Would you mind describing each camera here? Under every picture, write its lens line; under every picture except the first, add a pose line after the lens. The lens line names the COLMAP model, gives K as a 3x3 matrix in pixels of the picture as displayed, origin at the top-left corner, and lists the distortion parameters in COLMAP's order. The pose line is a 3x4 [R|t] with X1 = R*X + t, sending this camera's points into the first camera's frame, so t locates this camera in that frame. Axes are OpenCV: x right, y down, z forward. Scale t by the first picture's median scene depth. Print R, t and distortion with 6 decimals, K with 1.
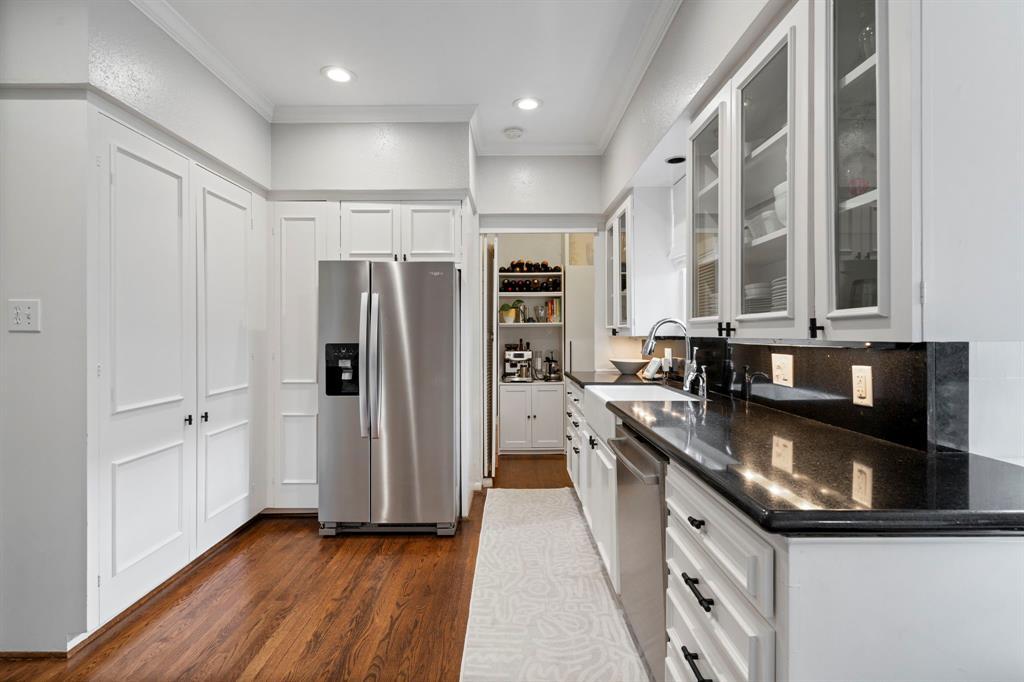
lens RADIAL K [[476.8, 0, 515.0], [0, 476.8, 336.5], [0, 0, 1]] dist [-0.002094, 0.000904]
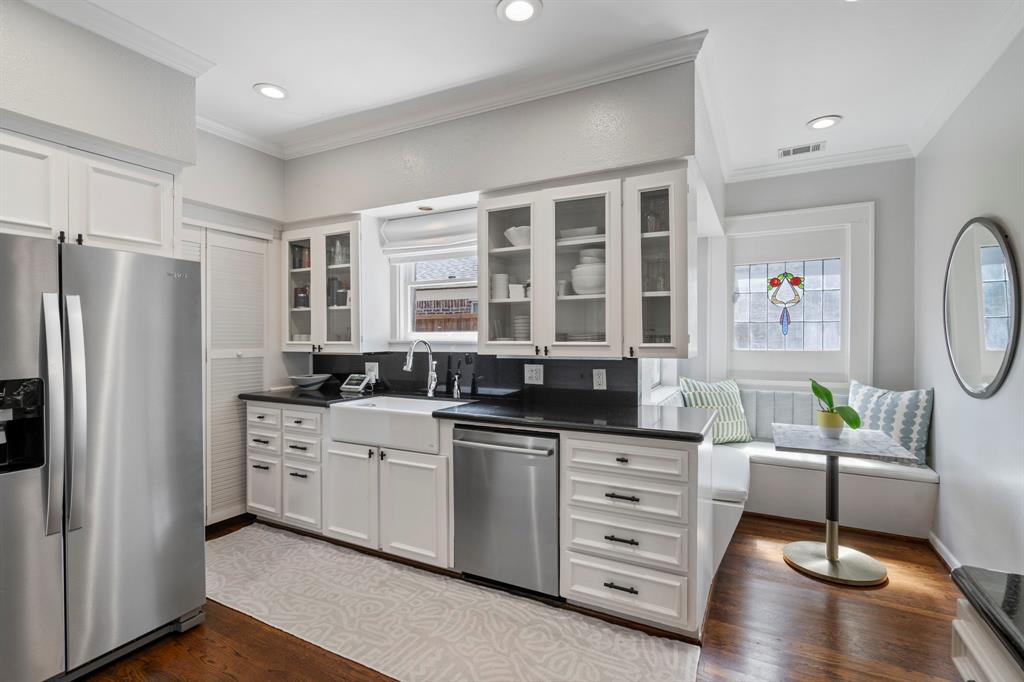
lens RADIAL K [[476.8, 0, 515.5], [0, 476.8, 340.6], [0, 0, 1]] dist [-0.002094, 0.000904]
pose [[0.461606, -0.002212, 0.887083, -0.791633], [0.006121, 0.999981, -0.000691, -0.037759], [-0.887064, 0.005748, 0.461610, 0.284005]]
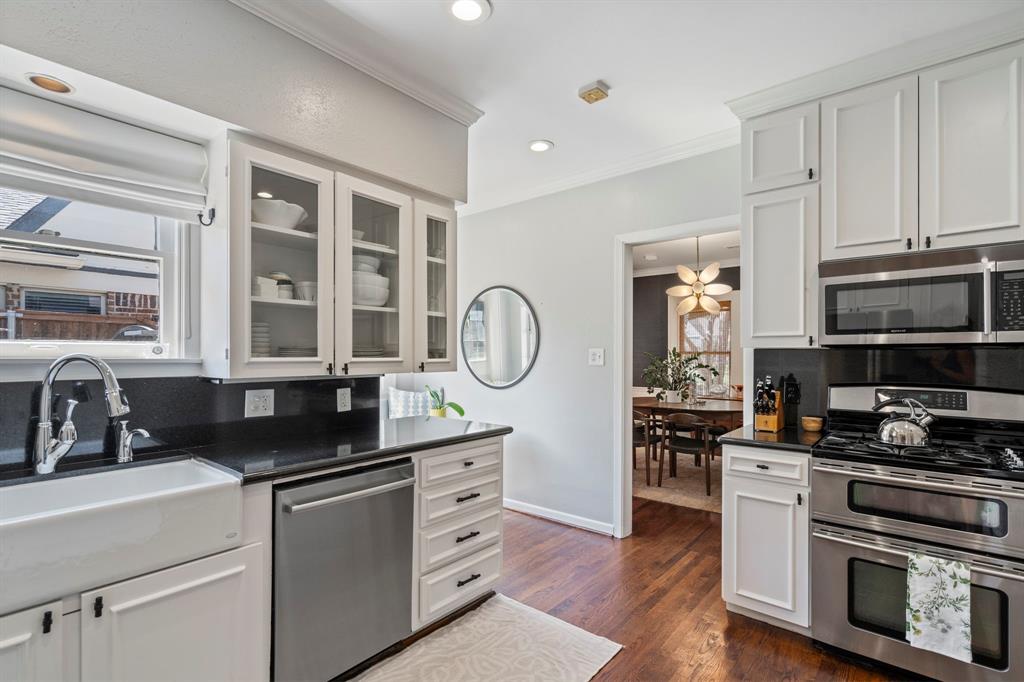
lens RADIAL K [[476.8, 0, 523.1], [0, 476.8, 353.2], [0, 0, 1]] dist [-0.002094, 0.000904]
pose [[-0.773883, 0.002792, 0.633323, -0.601612], [0.004553, 0.999989, 0.001154, -0.044878], [-0.633312, 0.003777, -0.773887, 1.334872]]
